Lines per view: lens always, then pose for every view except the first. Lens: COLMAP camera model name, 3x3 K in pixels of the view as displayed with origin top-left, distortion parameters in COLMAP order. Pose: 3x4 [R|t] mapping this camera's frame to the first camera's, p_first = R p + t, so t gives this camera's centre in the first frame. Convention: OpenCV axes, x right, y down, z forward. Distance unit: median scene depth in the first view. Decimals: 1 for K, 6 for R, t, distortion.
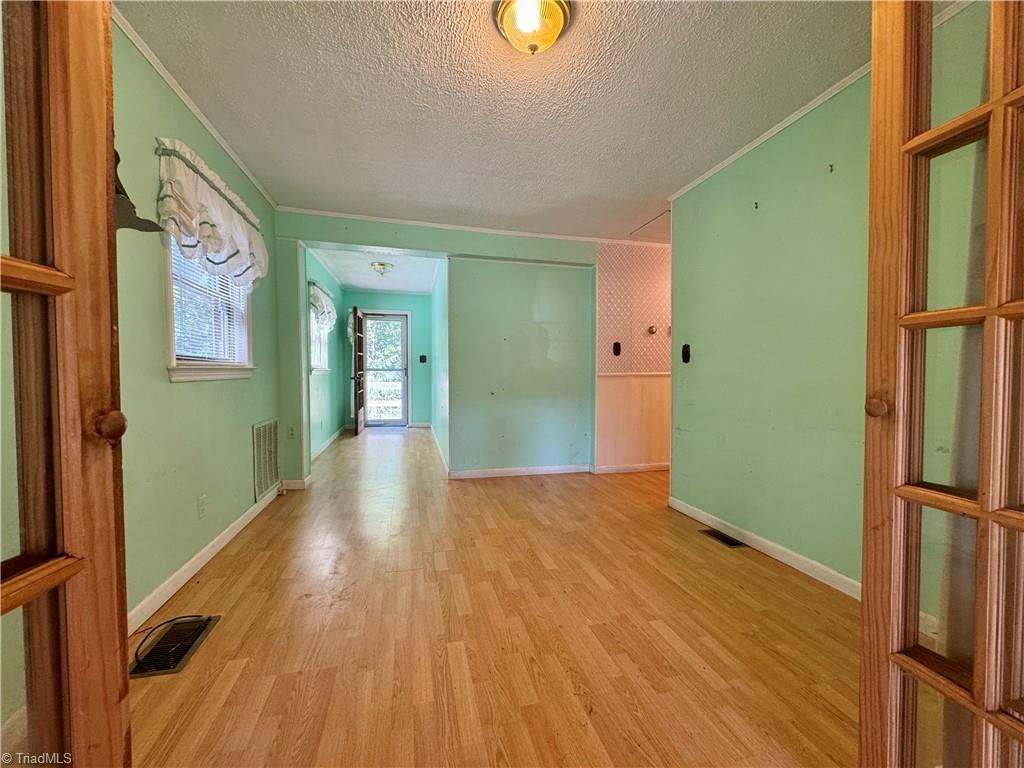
lens RADIAL K [[410.1, 0, 513.3], [0, 410.1, 382.5], [0, 0, 1]] dist [-0.003744, -0.000431]
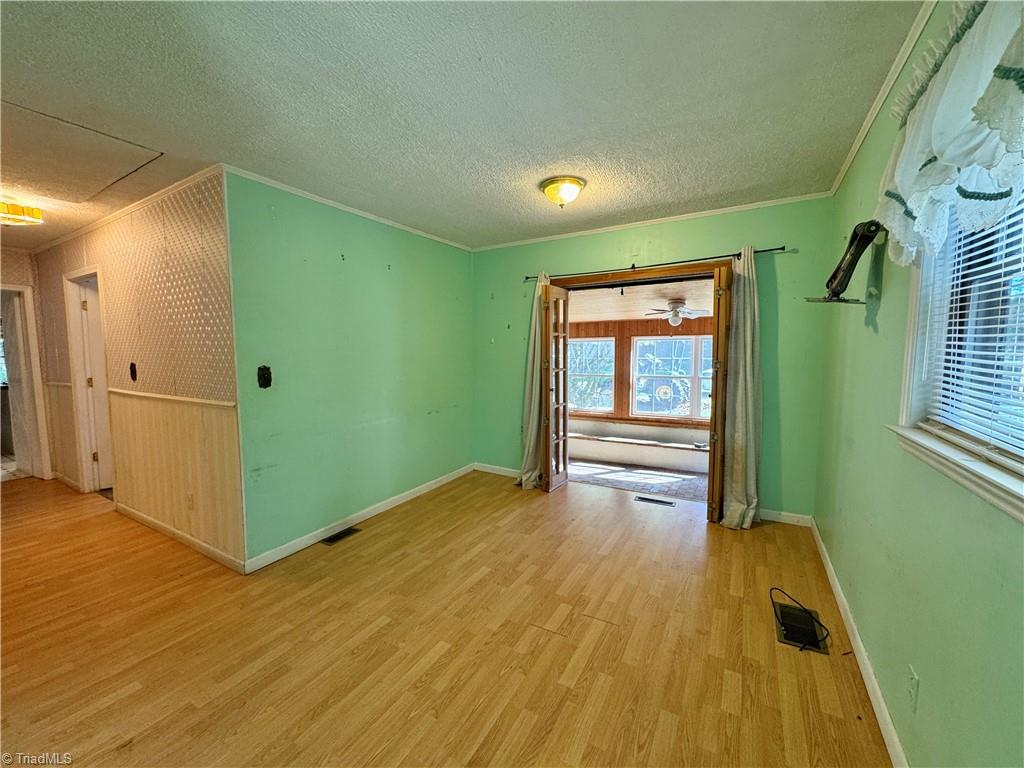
lens RADIAL K [[410.1, 0, 511.2], [0, 410.1, 381.5], [0, 0, 1]] dist [-0.003744, -0.000431]
pose [[-0.712688, -0.047566, 0.699866, -0.613498], [0.027306, 0.995061, 0.095435, -0.148245], [-0.700949, 0.087126, -0.707869, 1.438405]]
